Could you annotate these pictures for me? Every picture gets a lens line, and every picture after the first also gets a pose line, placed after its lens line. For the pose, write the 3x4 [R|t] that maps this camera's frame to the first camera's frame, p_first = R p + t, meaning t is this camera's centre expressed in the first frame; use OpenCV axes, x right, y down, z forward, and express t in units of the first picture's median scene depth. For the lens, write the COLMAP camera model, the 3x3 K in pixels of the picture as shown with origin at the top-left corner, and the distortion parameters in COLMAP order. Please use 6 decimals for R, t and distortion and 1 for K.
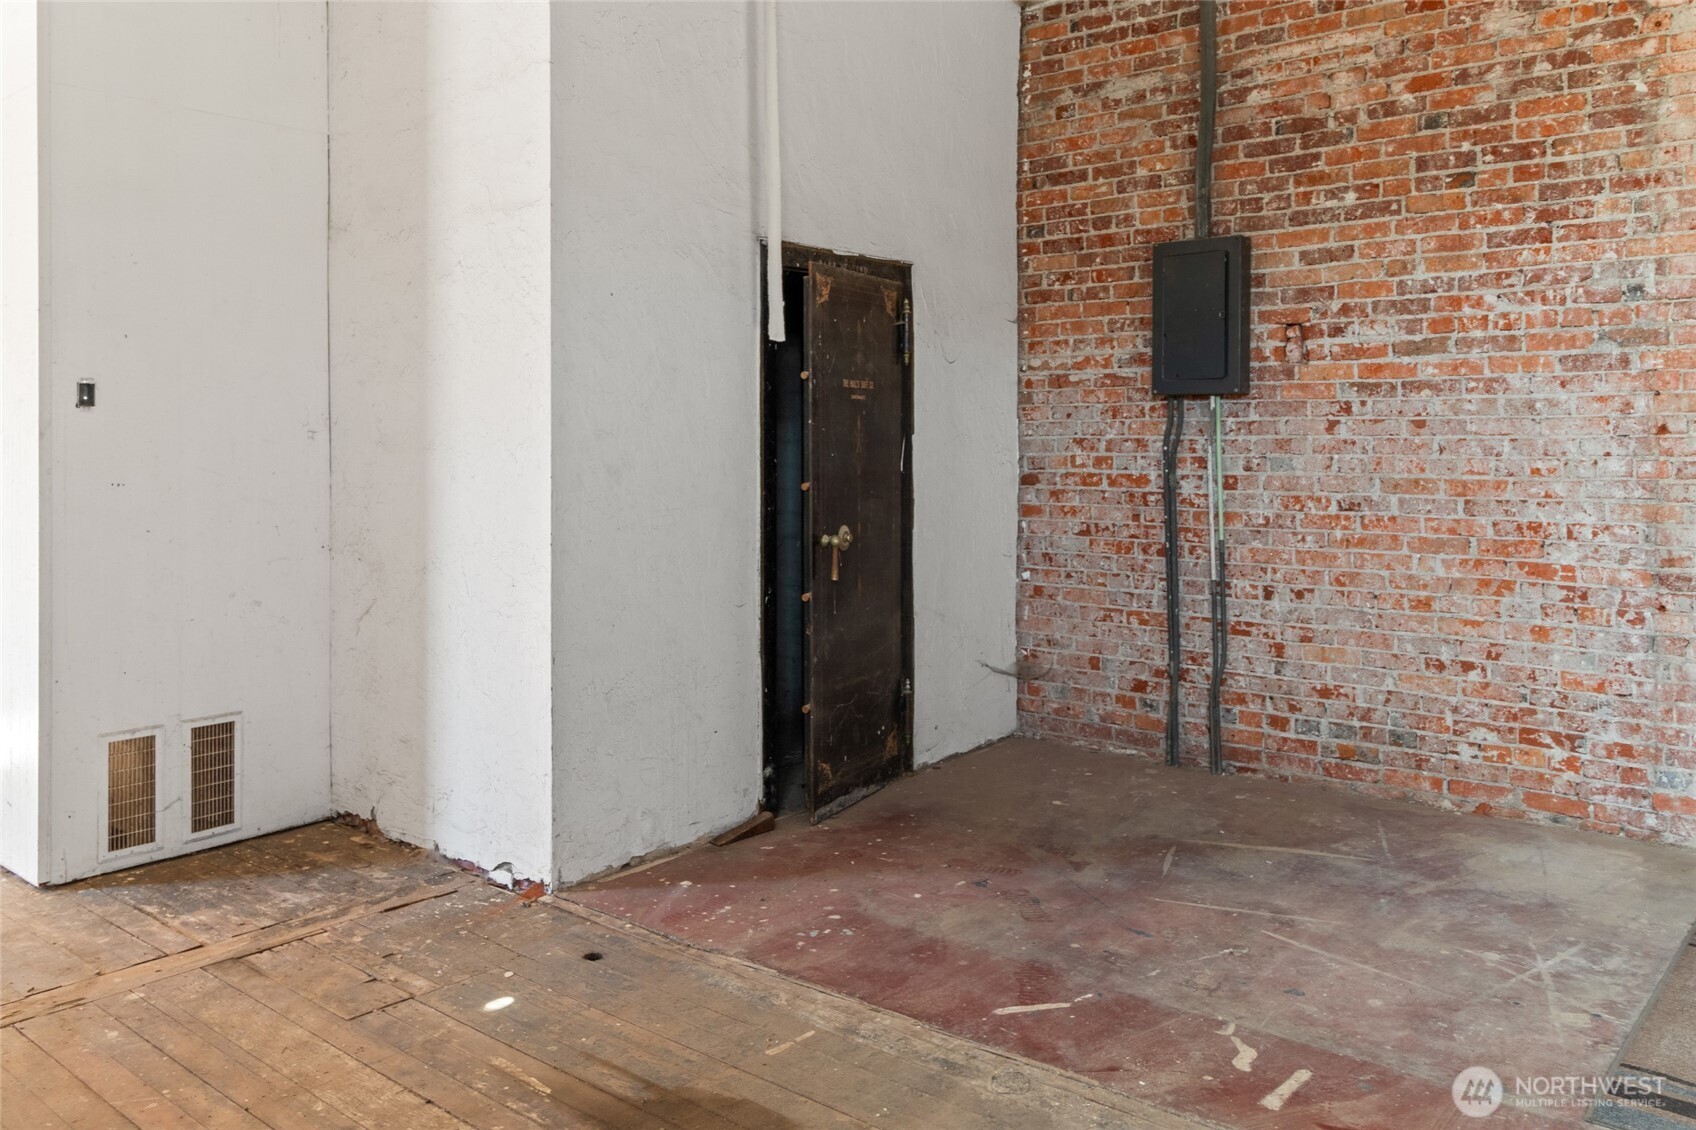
lens RADIAL K [[1308.1, 0, 864.5], [0, 1308.1, 438.8], [0, 0, 1]] dist [0.005428, -0.000372]
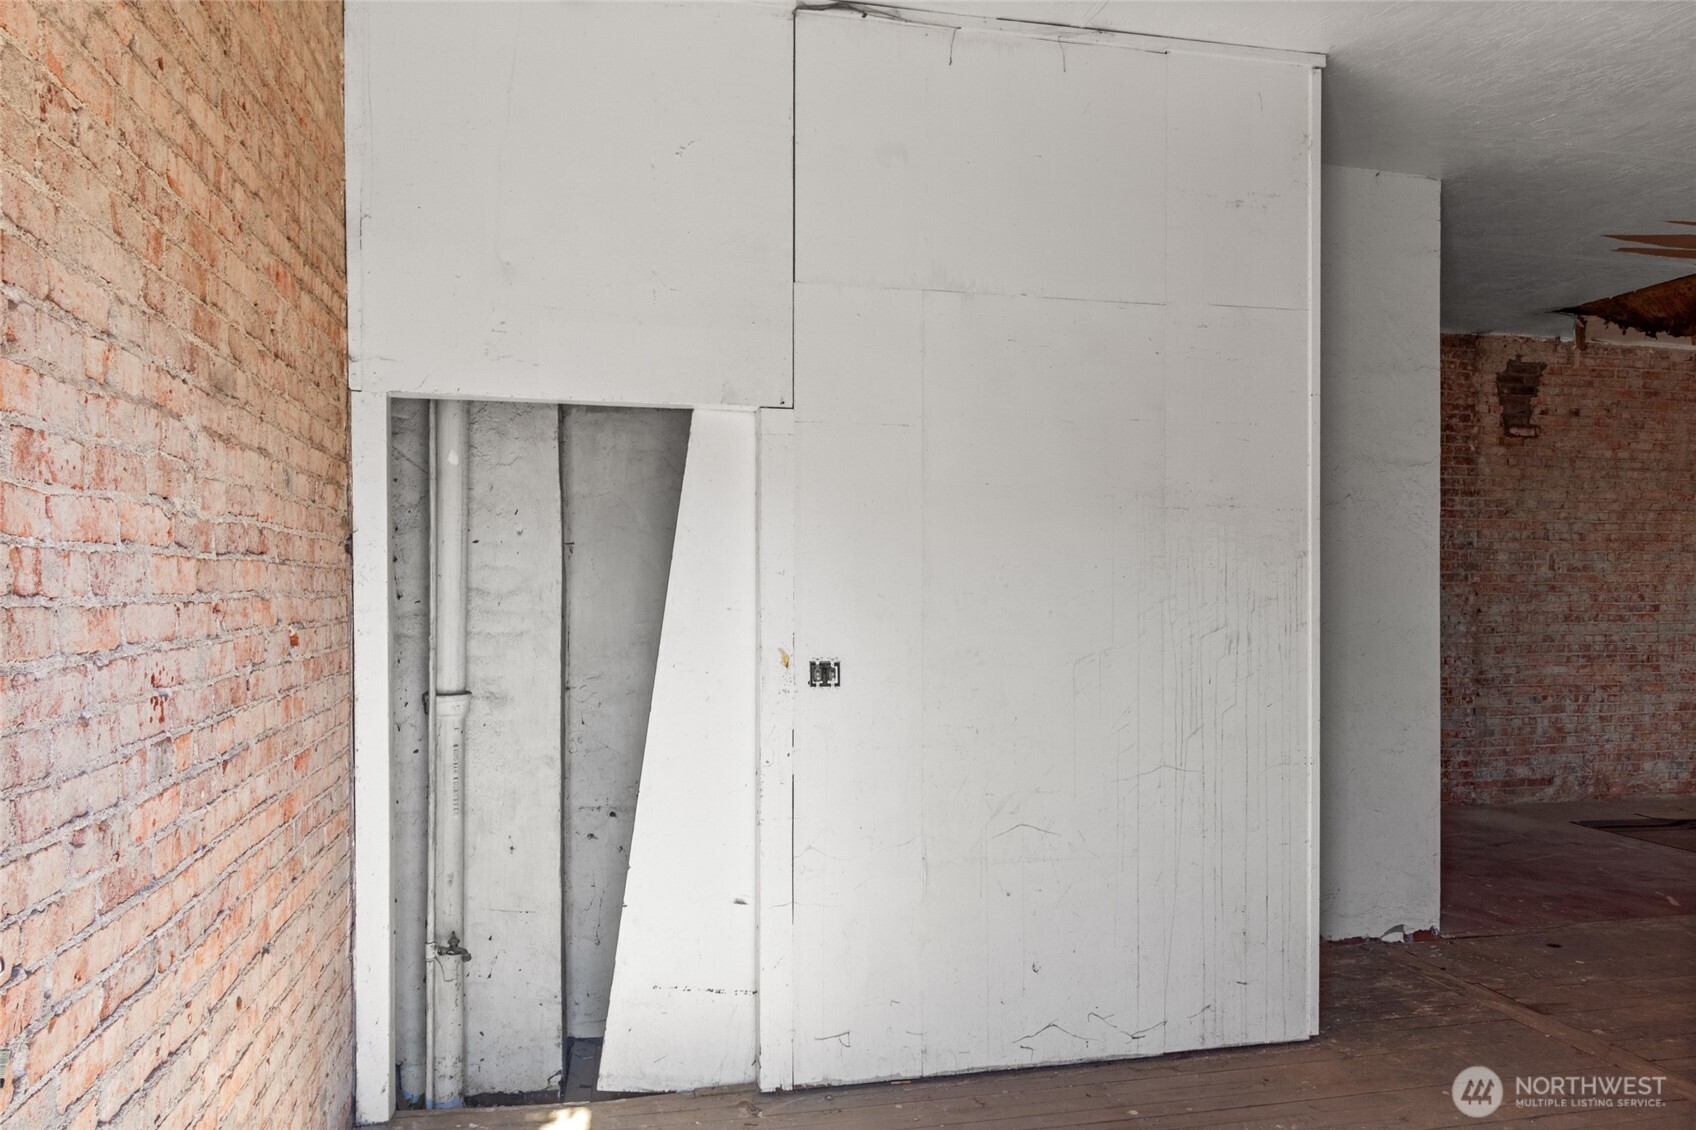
lens RADIAL K [[1190.3, 0, 842.8], [0, 1190.3, 593.1], [0, 0, 1]] dist [0.004172, 0.000926]
pose [[0.597240, 0.002882, 0.802057, -1.548773], [-0.010364, 0.999938, 0.004124, -0.032684], [-0.801996, -0.010776, 0.597233, 0.665296]]
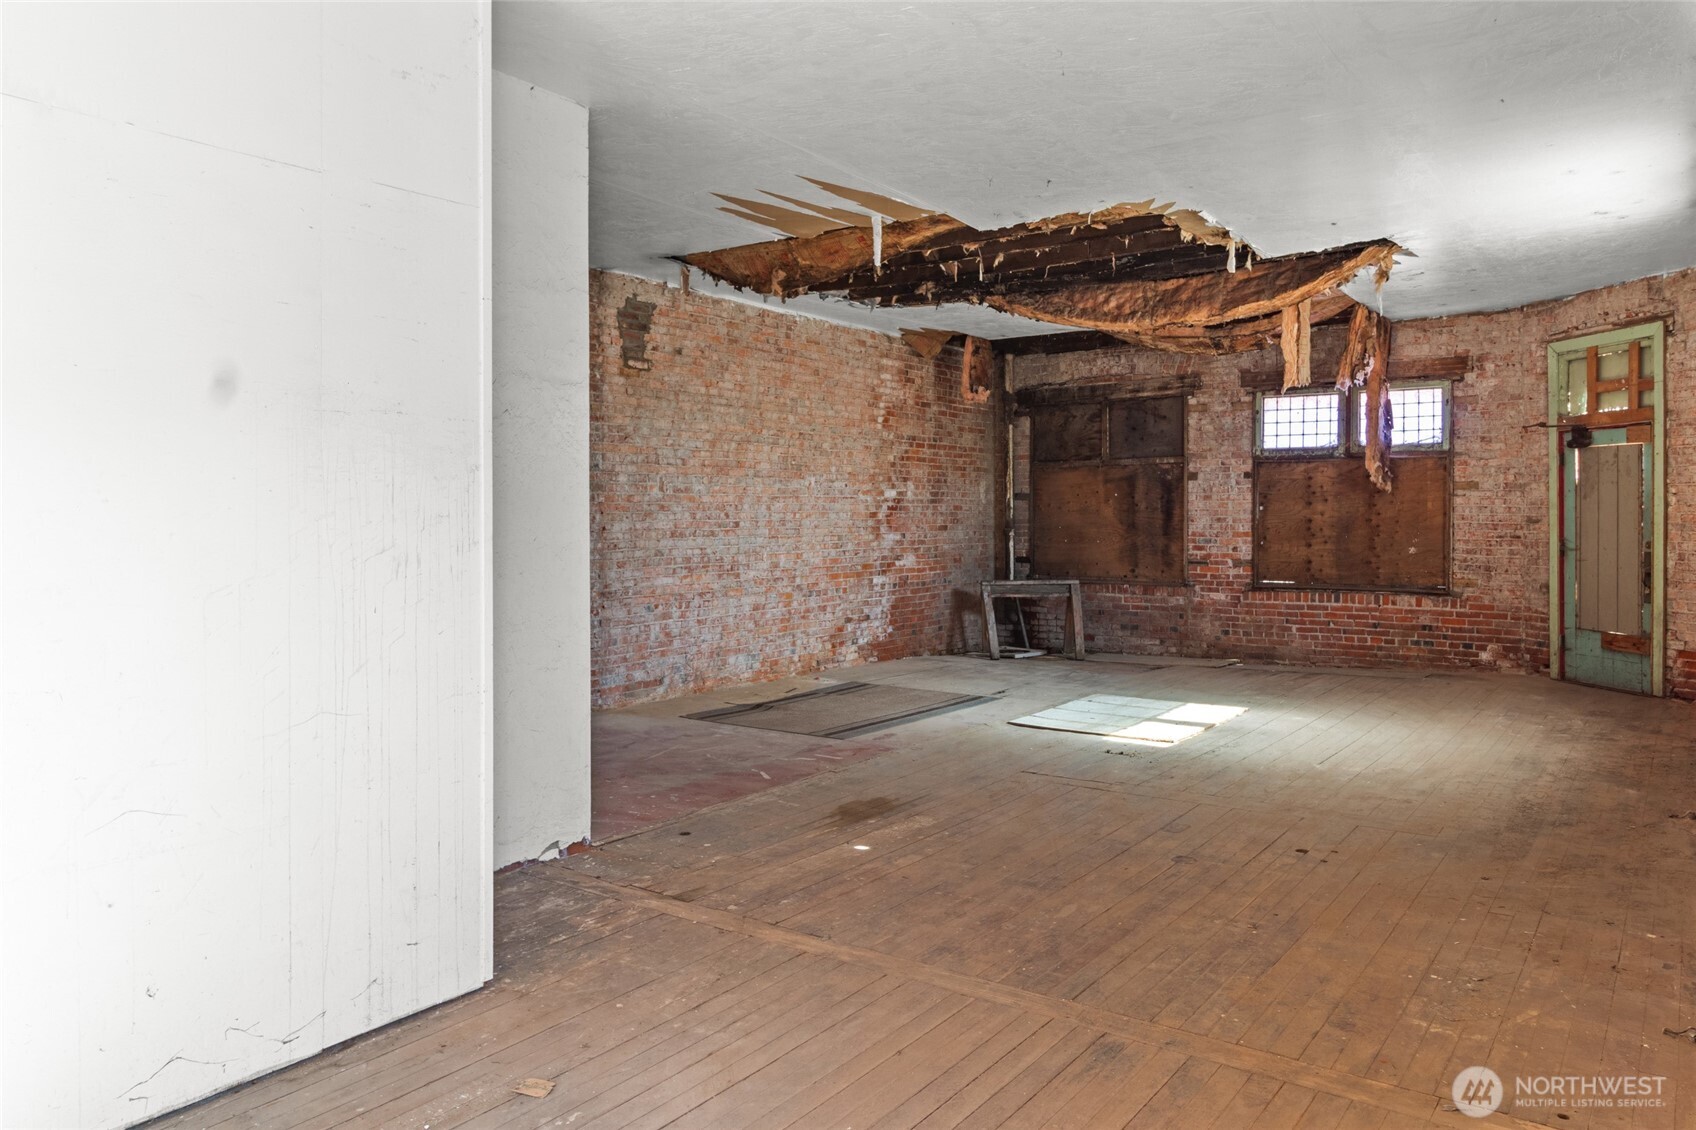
lens RADIAL K [[1190.3, 0, 861.3], [0, 1190.3, 512.8], [0, 0, 1]] dist [0.004172, 0.000926]
pose [[-0.087772, 0.003350, 0.996135, -1.478050], [-0.005482, 0.999978, -0.003846, -0.028793], [-0.996126, -0.005798, -0.087751, 0.728093]]
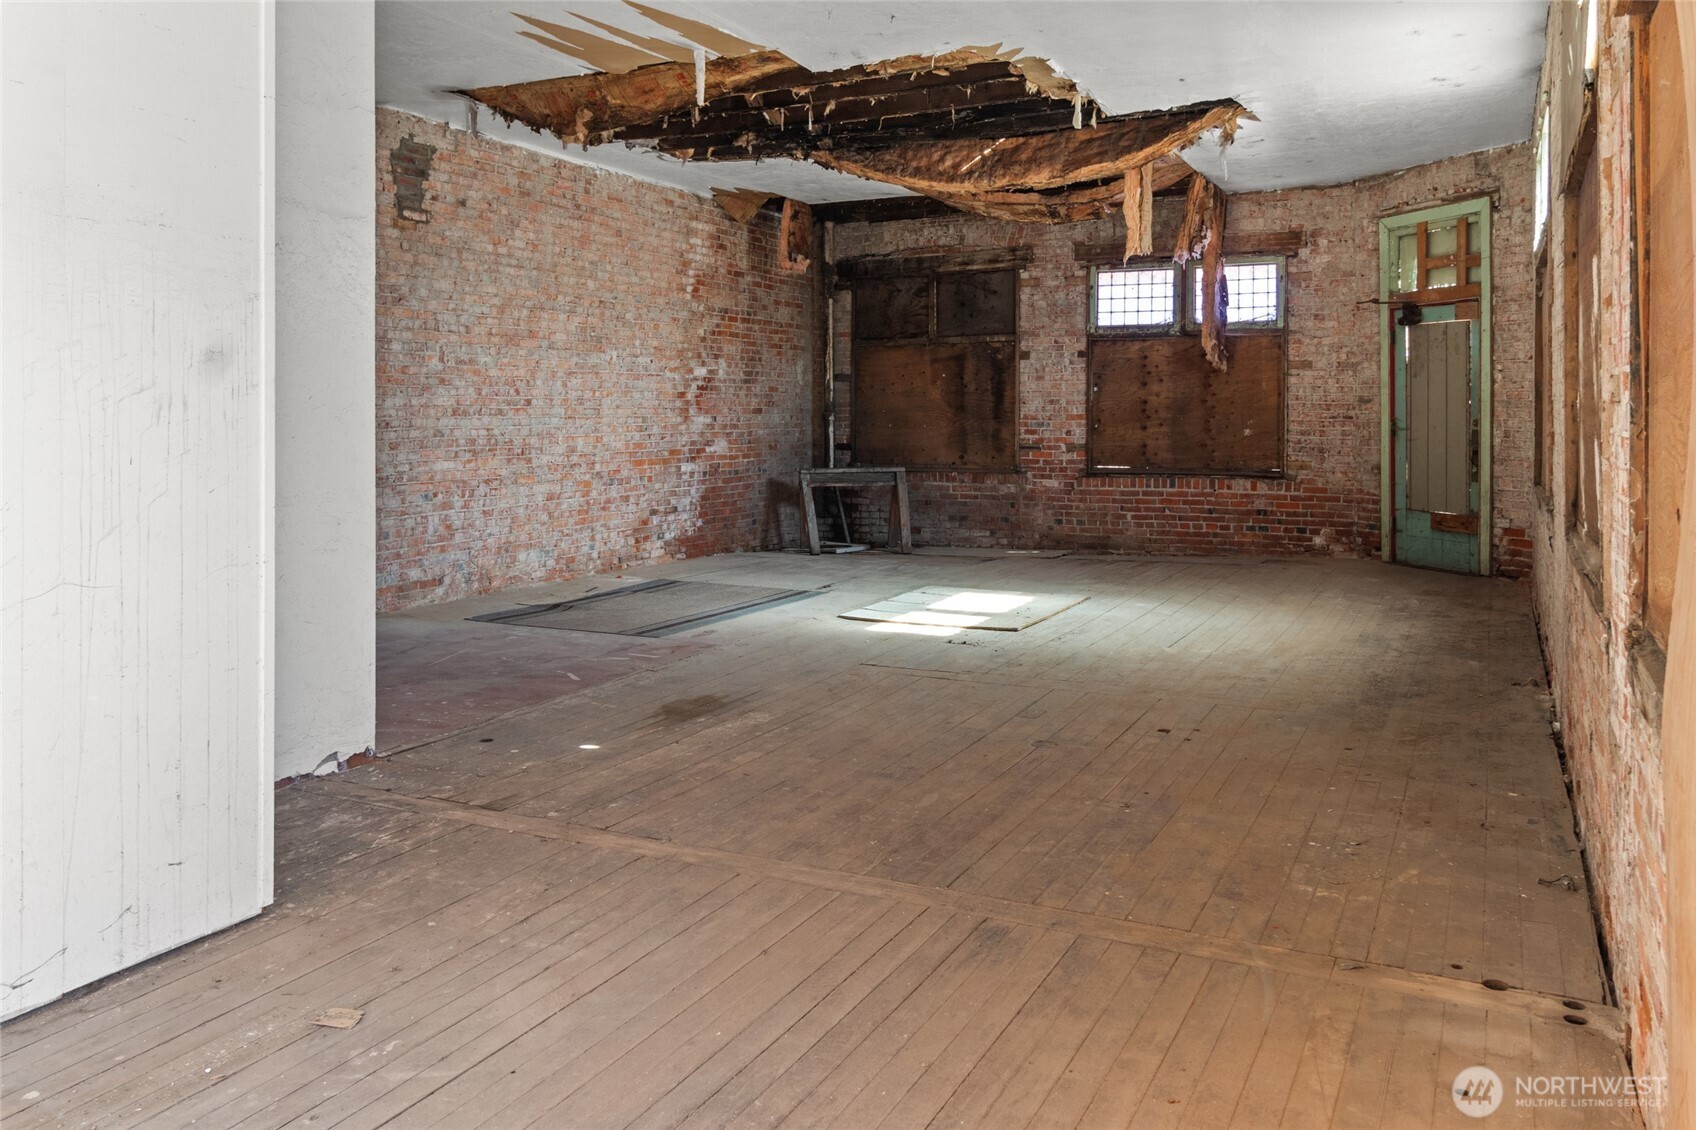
lens RADIAL K [[1308.1, 0, 855.7], [0, 1308.1, 403.2], [0, 0, 1]] dist [0.005428, -0.000372]
pose [[-0.244136, 0.008939, 0.969700, -1.458670], [-0.005498, 0.999929, -0.010602, 0.008622], [-0.969725, -0.007920, -0.244070, 0.769706]]
